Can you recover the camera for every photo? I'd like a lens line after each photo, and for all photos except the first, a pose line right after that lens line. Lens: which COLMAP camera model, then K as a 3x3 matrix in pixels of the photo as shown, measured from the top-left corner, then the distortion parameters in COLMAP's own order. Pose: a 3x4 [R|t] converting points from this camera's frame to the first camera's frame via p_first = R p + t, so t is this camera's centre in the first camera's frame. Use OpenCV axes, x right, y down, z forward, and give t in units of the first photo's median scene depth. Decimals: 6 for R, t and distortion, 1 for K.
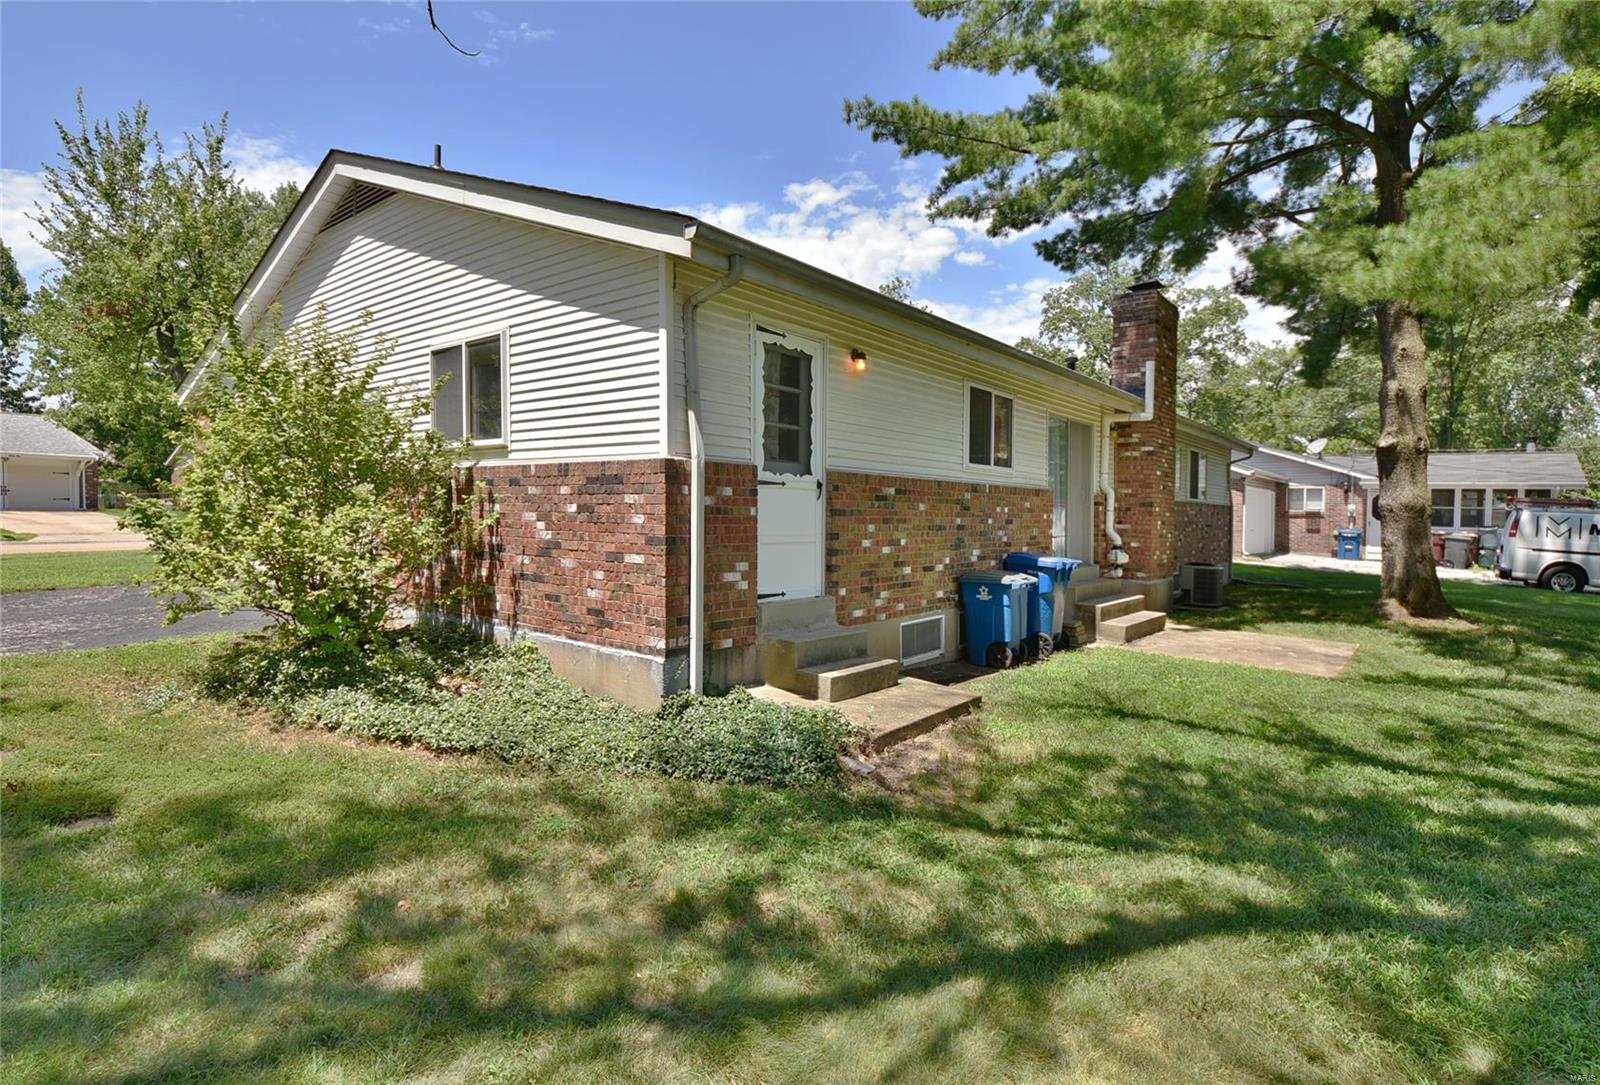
lens RADIAL K [[774.3, 0, 798.9], [0, 774.3, 527.9], [0, 0, 1]] dist [0.002819, 0.000605]
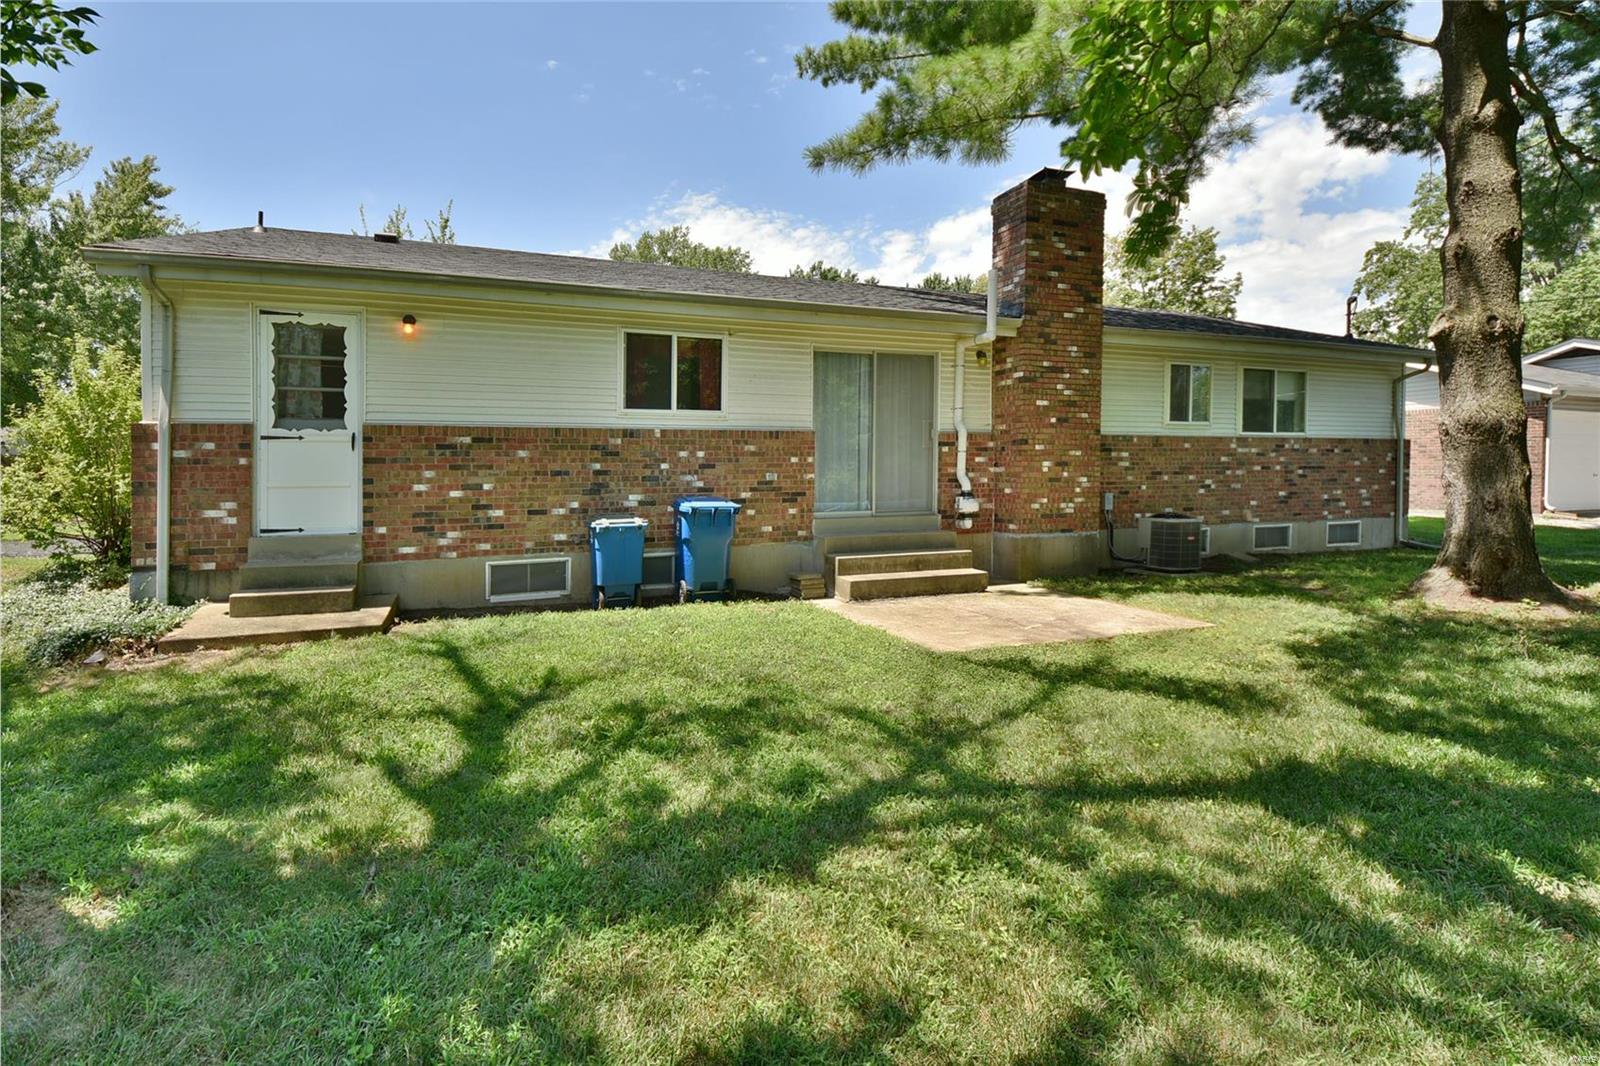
lens RADIAL K [[727.1, 0, 792.9], [0, 727.1, 491.4], [0, 0, 1]] dist [0.030902, -0.029054]
pose [[0.867734, -0.014439, -0.496819, 1.014459], [0.014707, 0.999886, -0.003372, 0.034492], [0.496811, -0.004381, 0.867847, 0.330423]]
